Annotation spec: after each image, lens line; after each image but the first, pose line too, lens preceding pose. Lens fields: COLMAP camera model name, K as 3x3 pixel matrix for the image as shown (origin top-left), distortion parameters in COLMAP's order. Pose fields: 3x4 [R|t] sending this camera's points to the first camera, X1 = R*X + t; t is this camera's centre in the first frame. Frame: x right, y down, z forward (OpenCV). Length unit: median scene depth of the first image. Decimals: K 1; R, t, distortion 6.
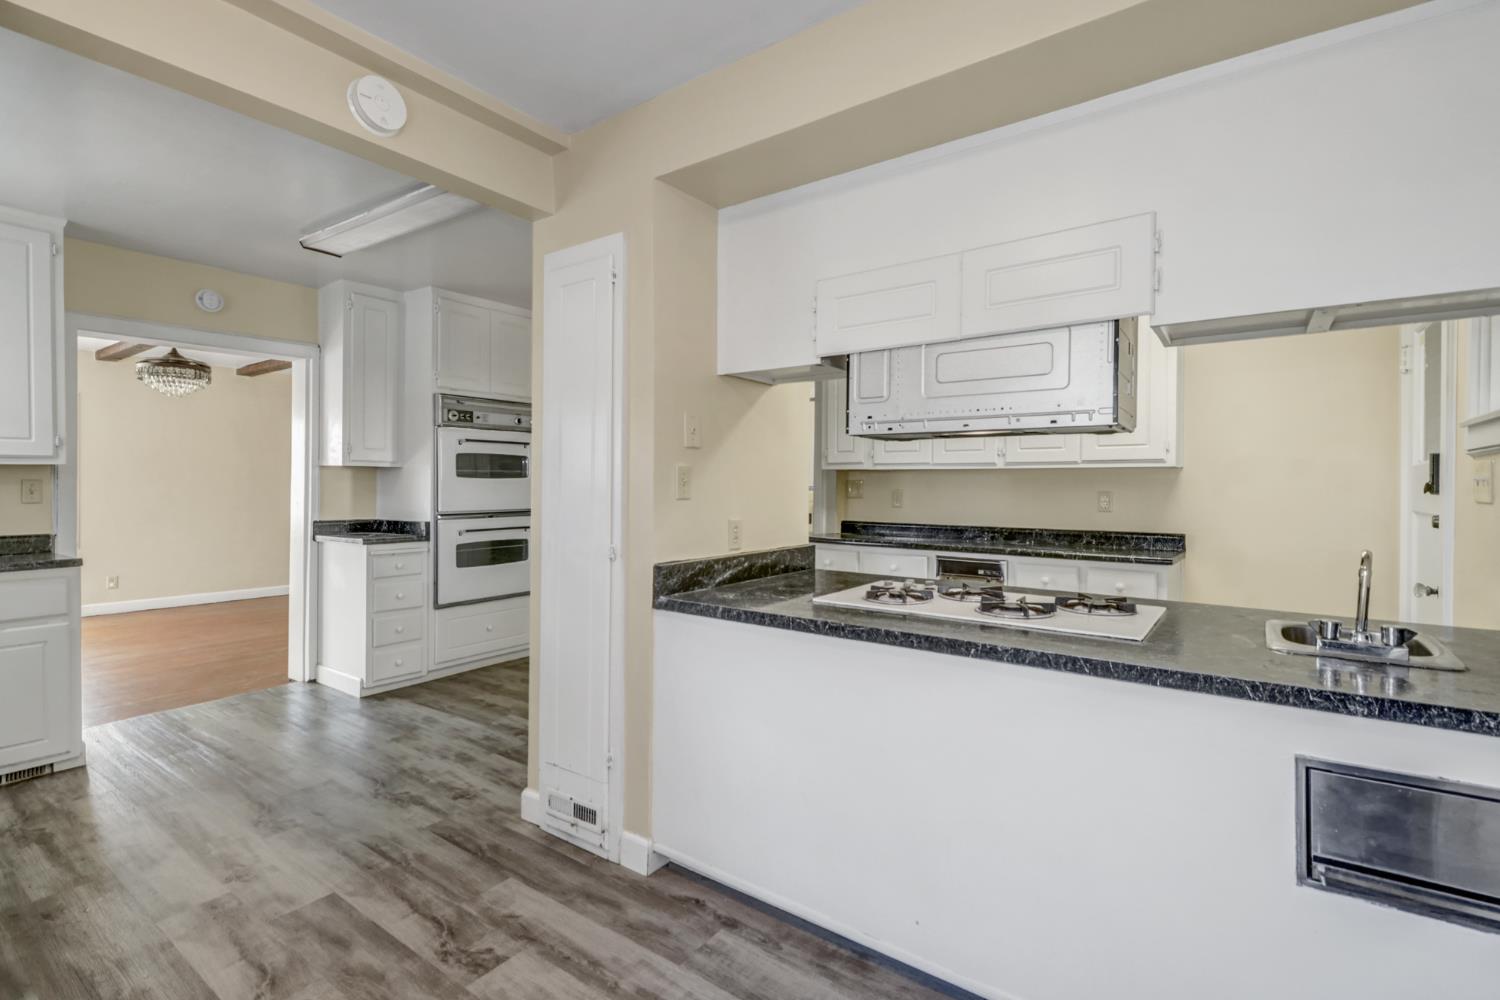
lens RADIAL K [[694.5, 0, 746.8], [0, 694.5, 480.5], [0, 0, 1]] dist [0.020257, -0.010723]
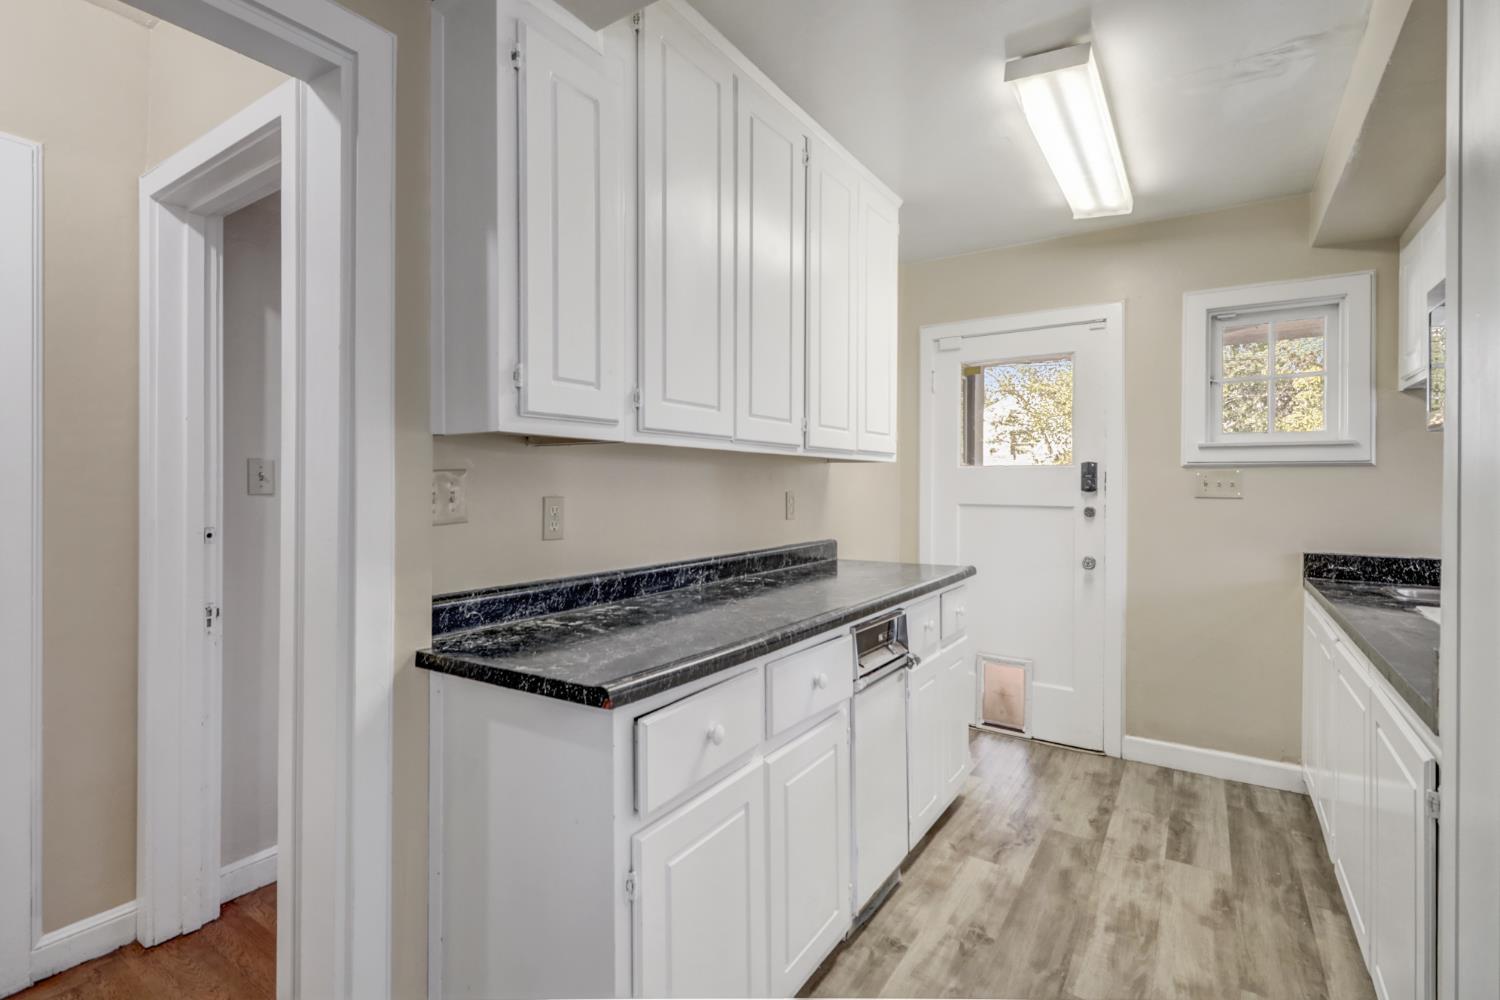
lens RADIAL K [[694.5, 0, 744.9], [0, 694.5, 481.8], [0, 0, 1]] dist [0.020257, -0.010723]
pose [[-0.040381, -0.005787, 0.999168, -0.224461], [-0.014124, 0.999887, 0.005220, 0.002907], [-0.999085, -0.013902, -0.040458, 1.122840]]
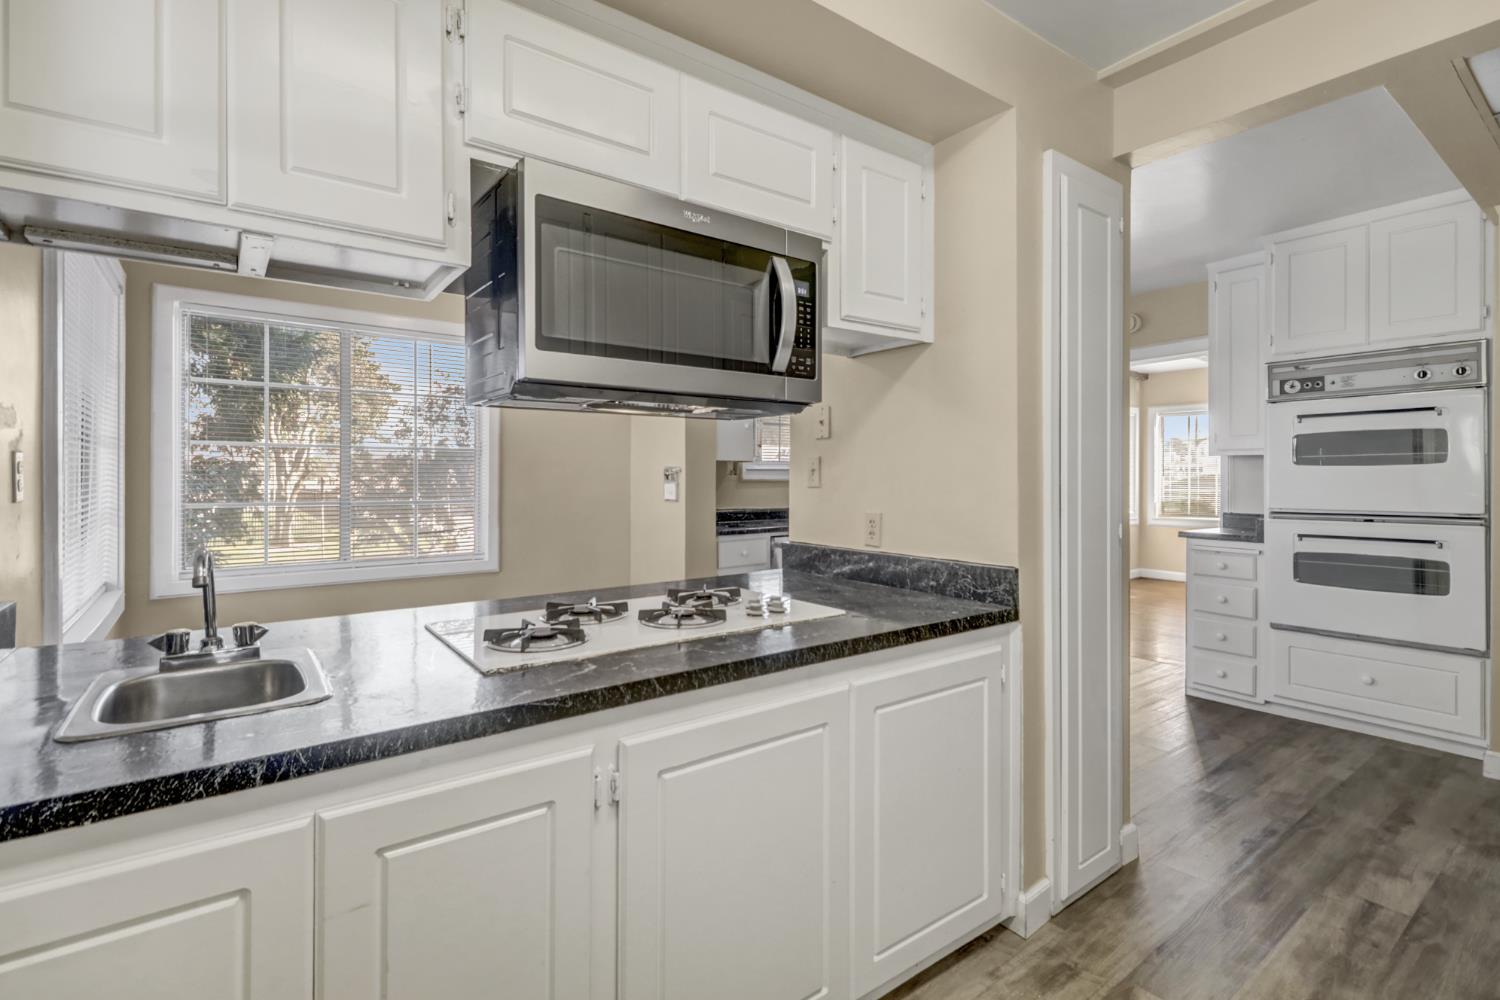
lens RADIAL K [[694.5, 0, 746.9], [0, 694.5, 479.6], [0, 0, 1]] dist [0.020257, -0.010723]
pose [[-0.301617, -0.000088, -0.953429, 0.606380], [0.006061, 0.999980, -0.002010, 0.010372], [0.953410, -0.006385, -0.301610, 0.770028]]
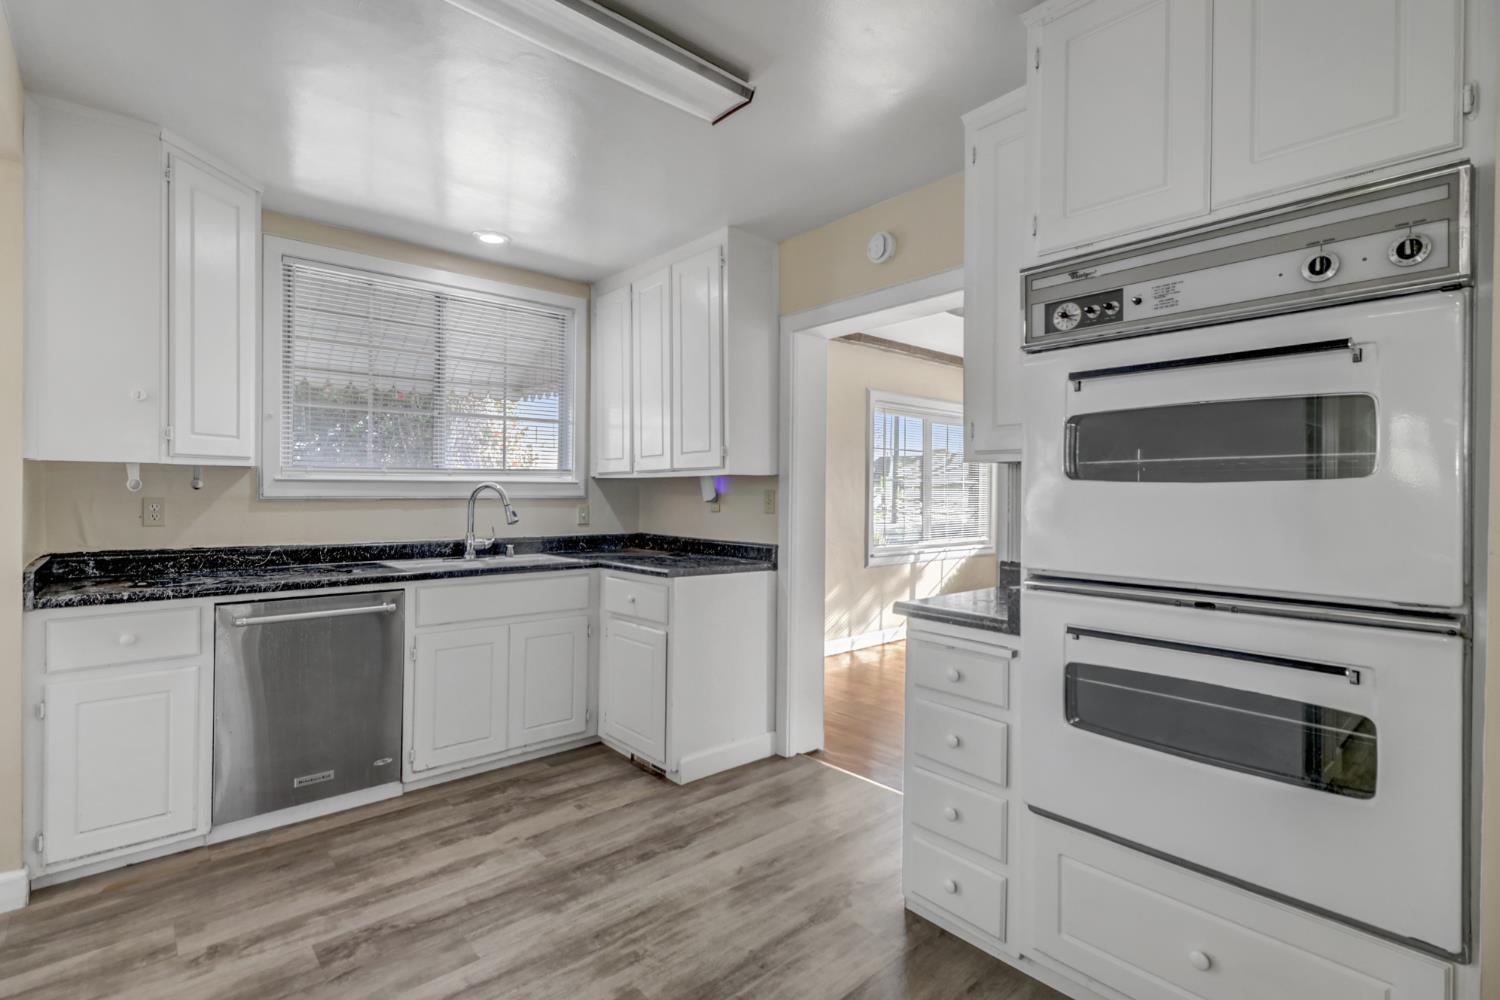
lens RADIAL K [[694.5, 0, 749.5], [0, 694.5, 493.8], [0, 0, 1]] dist [0.020257, -0.010723]
pose [[-0.219377, -0.000621, -0.975640, -0.019860], [-0.002075, 0.999998, -0.000170, 0.003078], [0.975638, 0.001987, -0.219378, 1.080815]]
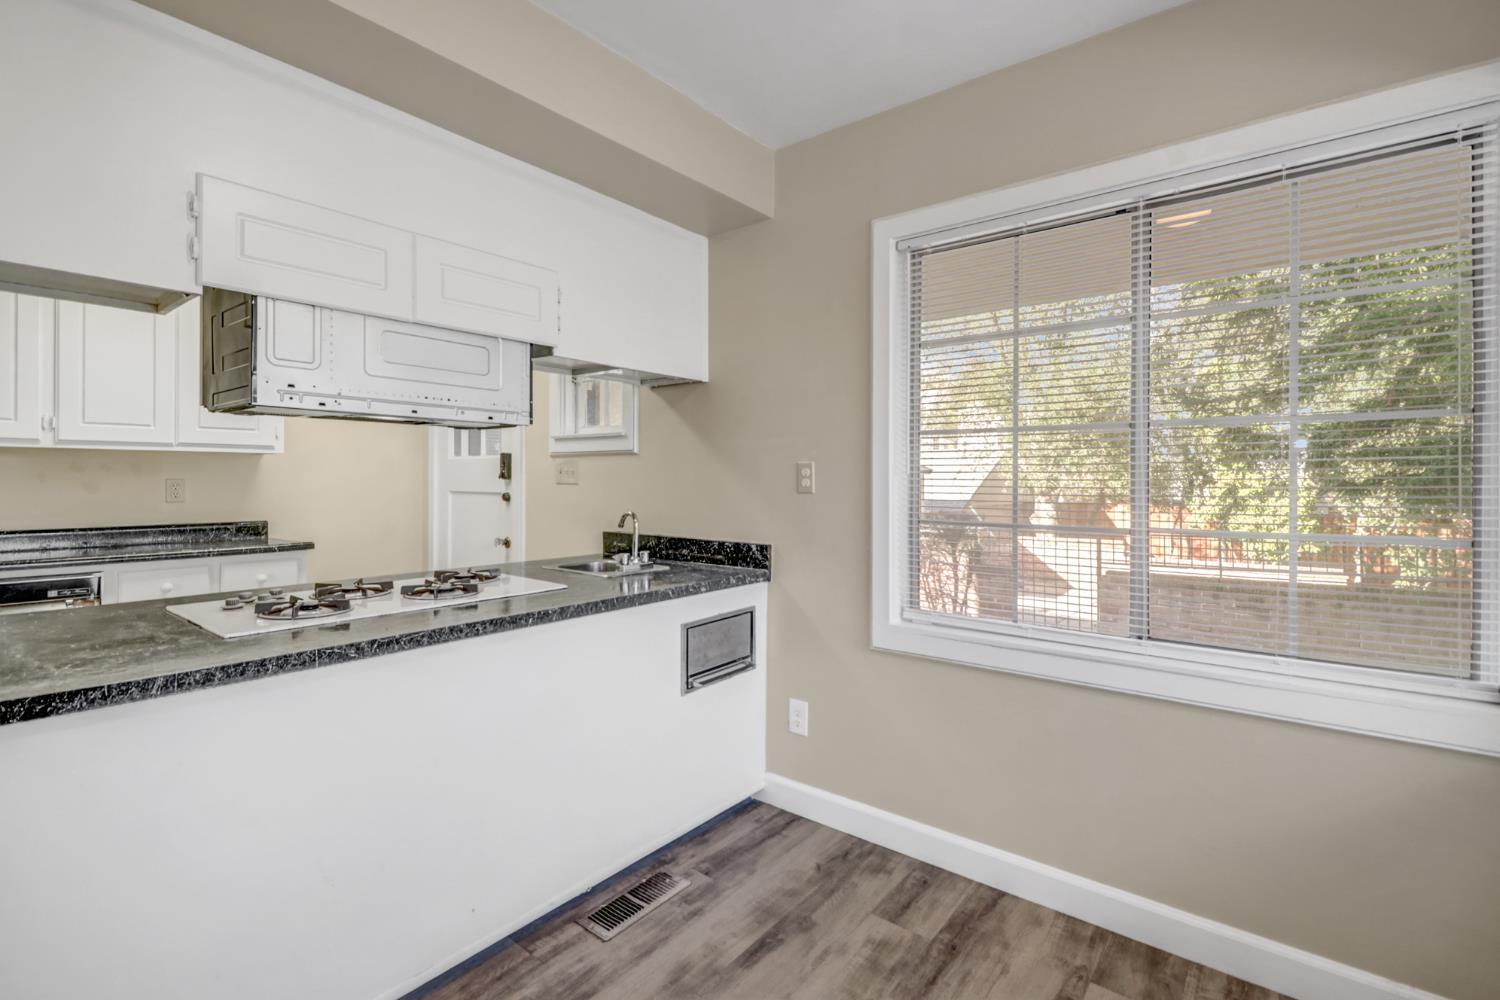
lens RADIAL K [[694.5, 0, 767.8], [0, 694.5, 471.9], [0, 0, 1]] dist [0.020257, -0.010723]
pose [[0.038820, 0.000440, 0.999246, -0.339298], [-0.011059, 0.999939, -0.000011, 0.000020], [-0.999185, -0.011051, 0.038822, 0.247893]]
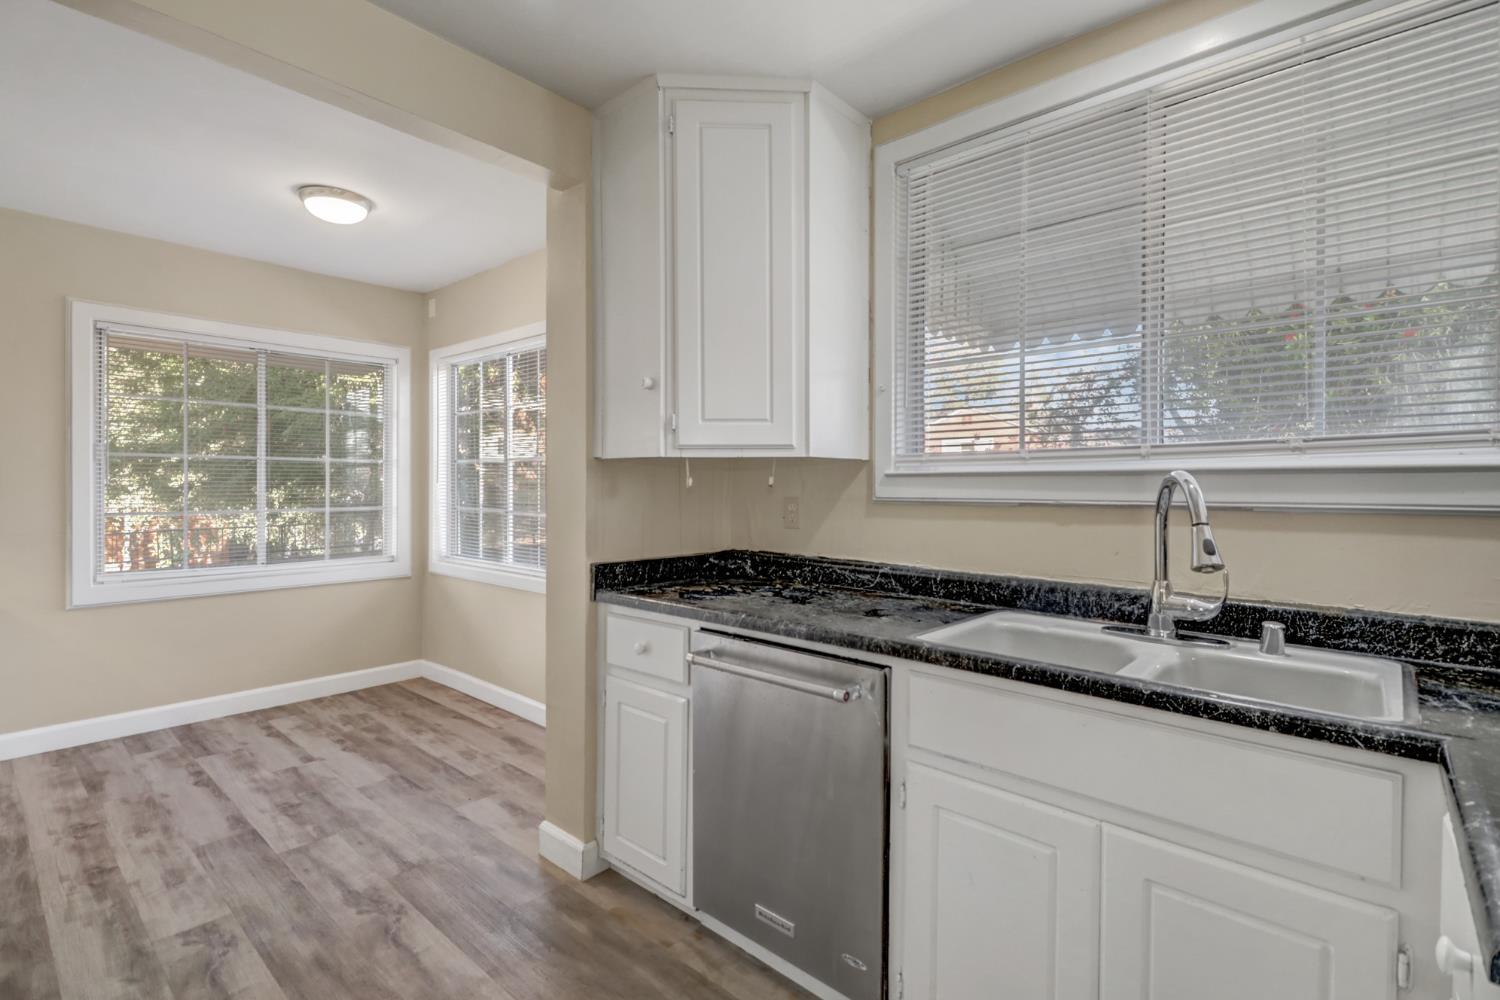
lens RADIAL K [[694.5, 0, 746.4], [0, 694.5, 488.0], [0, 0, 1]] dist [0.020257, -0.010723]
pose [[-0.994905, -0.010521, 0.100265, -0.636189], [-0.011111, 0.999924, -0.005327, 0.003664], [-0.100202, -0.006414, -0.994946, 0.968924]]
